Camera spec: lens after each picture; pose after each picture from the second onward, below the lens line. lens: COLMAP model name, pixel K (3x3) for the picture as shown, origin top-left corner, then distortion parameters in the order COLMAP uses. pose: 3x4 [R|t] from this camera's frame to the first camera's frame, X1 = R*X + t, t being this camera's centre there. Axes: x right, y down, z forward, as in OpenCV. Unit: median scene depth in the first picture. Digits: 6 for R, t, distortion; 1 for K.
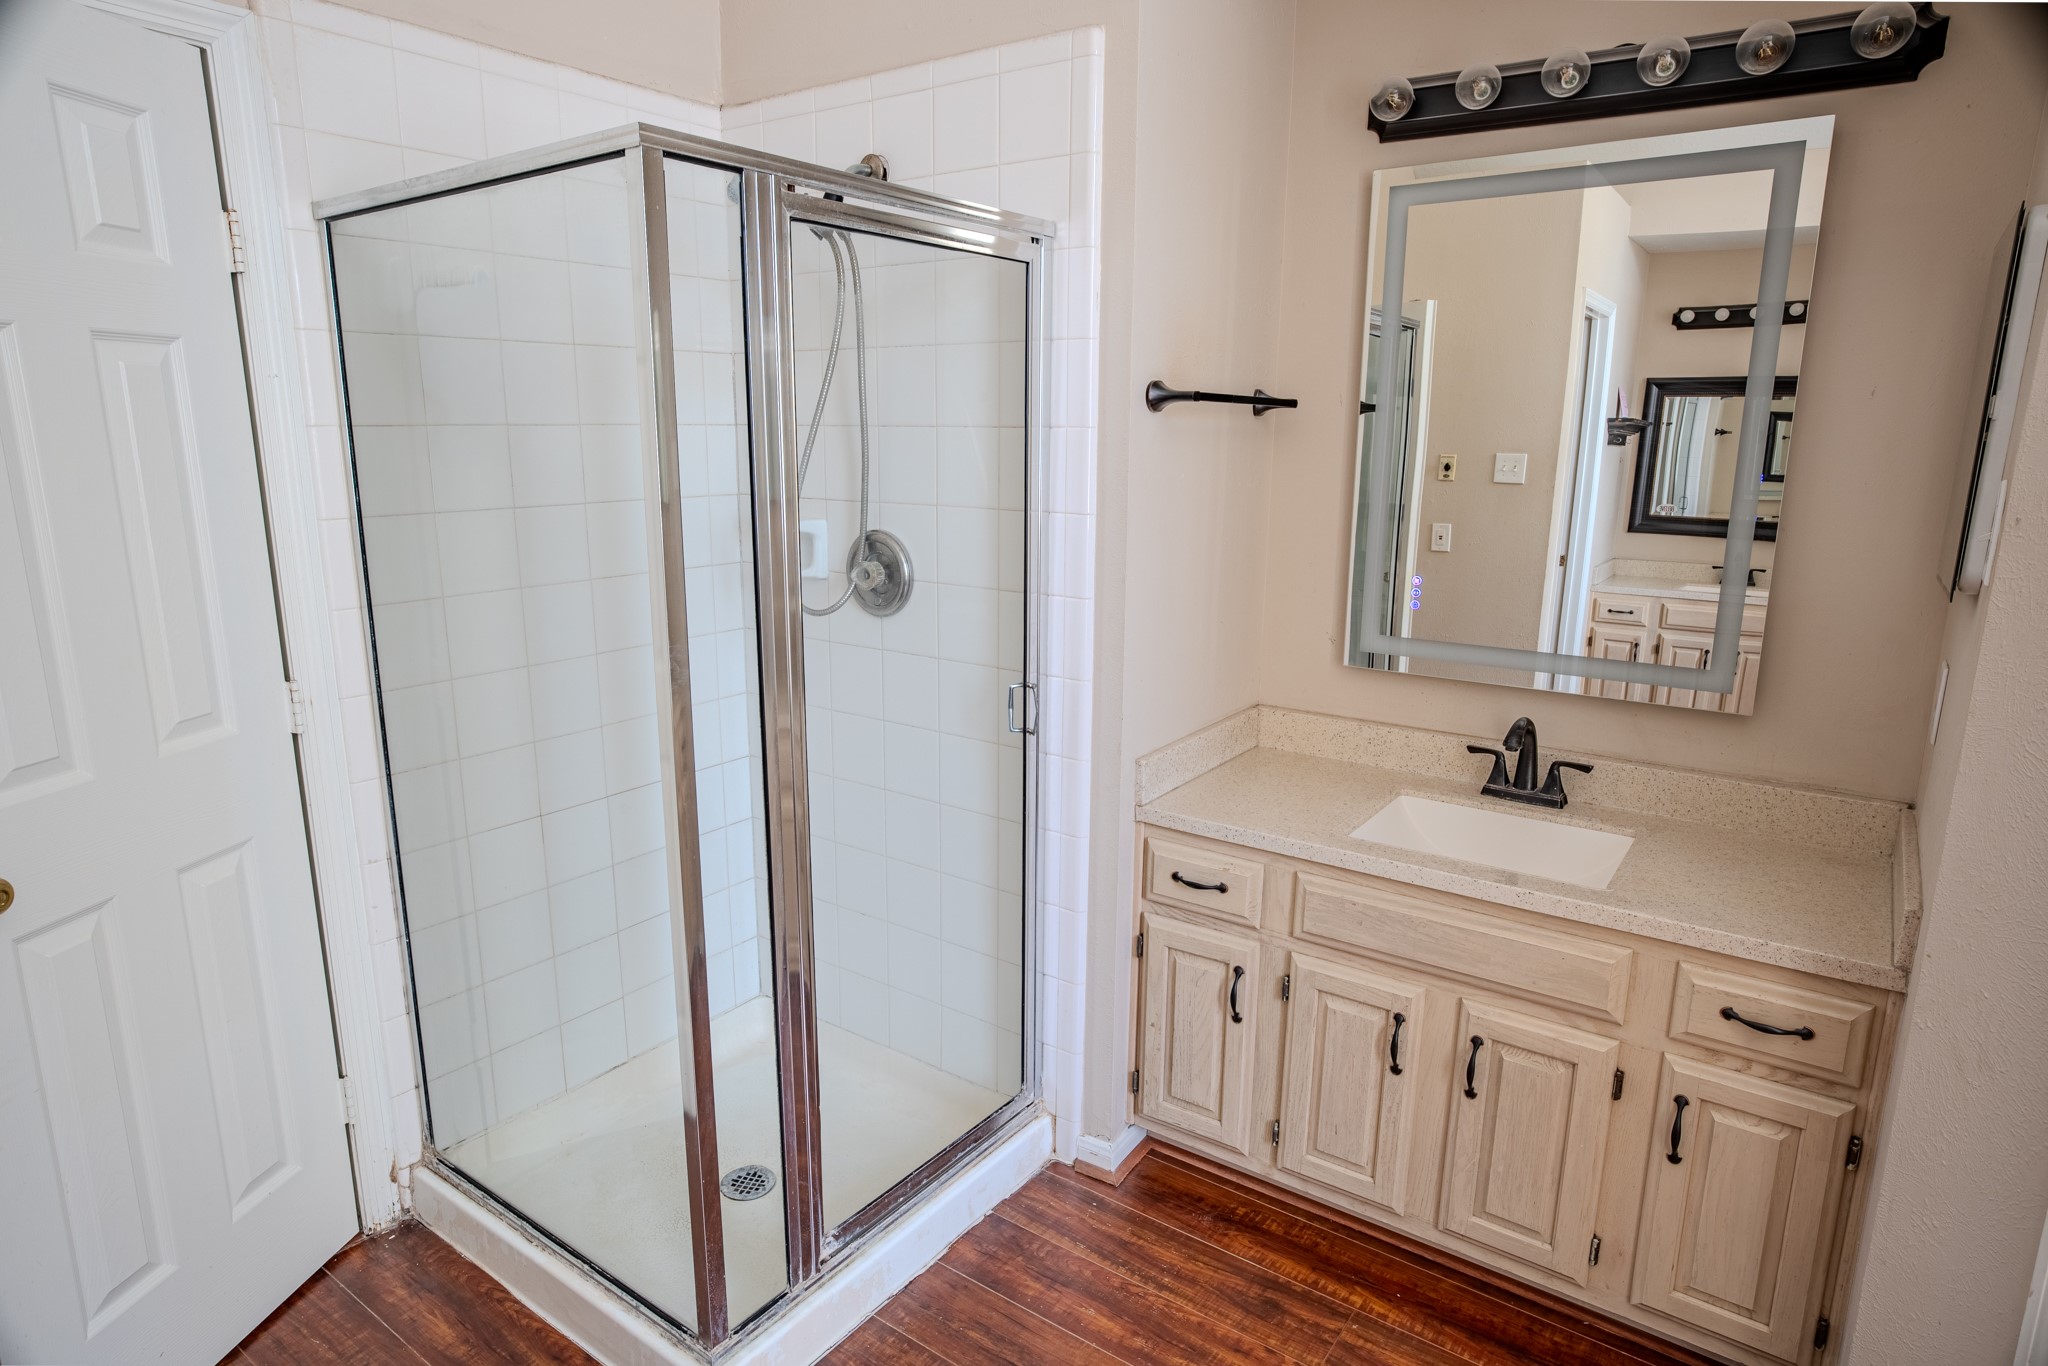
lens RADIAL K [[1175.4, 0, 1023.8], [0, 1175.4, 685.1], [0, 0, 1]] dist [-0.000462, -0.000089]
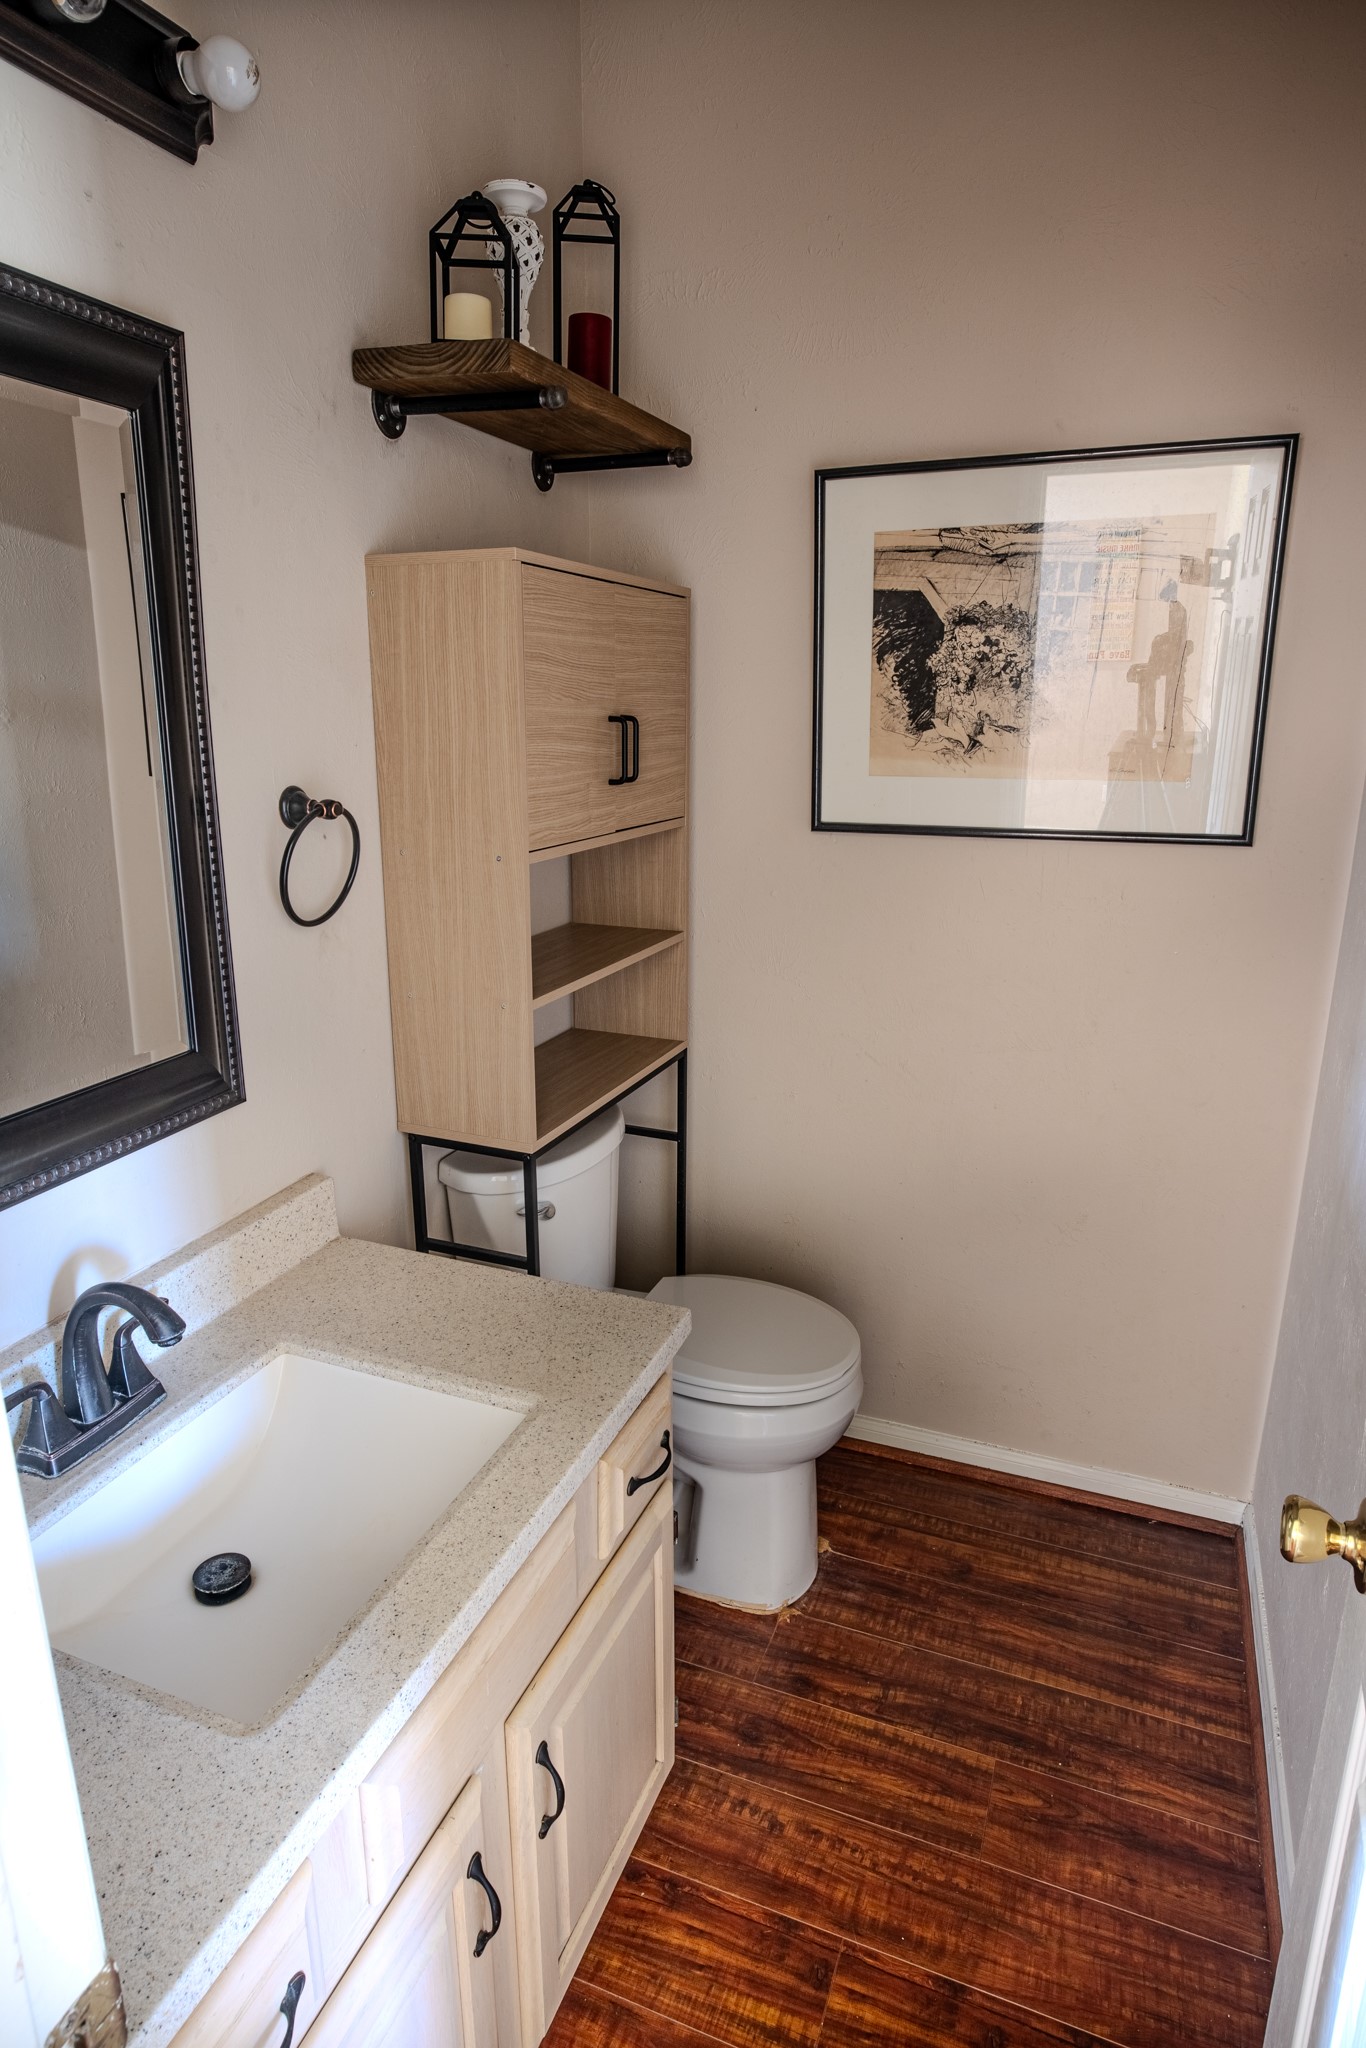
lens RADIAL K [[1175.4, 0, 682.5], [0, 1175.4, 1019.1], [0, 0, 1]] dist [-0.000462, -0.000089]
pose [[-0.968328, 0.058960, -0.242620, 0.435204], [-0.059597, 0.889051, 0.453912, -0.330638], [0.242465, 0.453995, -0.857379, 1.479237]]
